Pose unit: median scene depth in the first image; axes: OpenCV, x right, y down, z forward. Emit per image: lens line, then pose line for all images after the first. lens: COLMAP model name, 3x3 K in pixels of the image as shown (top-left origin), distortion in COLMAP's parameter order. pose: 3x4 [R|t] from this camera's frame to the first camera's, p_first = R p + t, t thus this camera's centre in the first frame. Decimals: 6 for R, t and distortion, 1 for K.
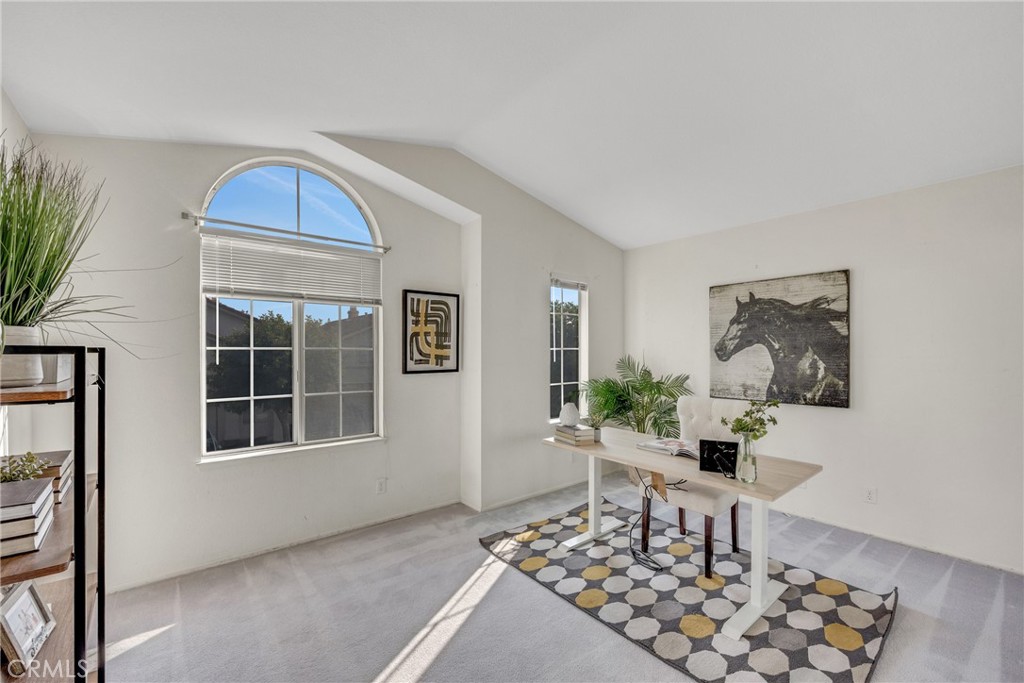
lens RADIAL K [[420.9, 0, 505.2], [0, 420.9, 345.1], [0, 0, 1]] dist [-0.002635, 0.000208]
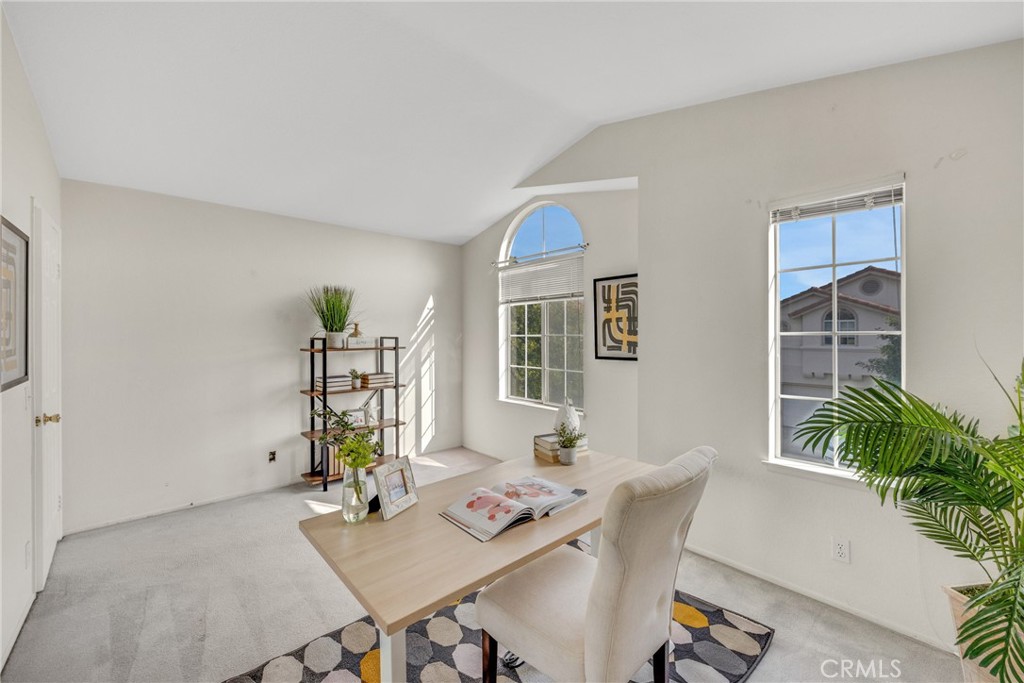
lens RADIAL K [[417.0, 0, 504.2], [0, 417.0, 335.8], [0, 0, 1]] dist [-0.002211, 0.000338]
pose [[0.022720, -0.002867, -0.999738, 0.775985], [0.014595, 0.999890, -0.002536, 0.009137], [0.999635, -0.014534, 0.022760, 0.720372]]
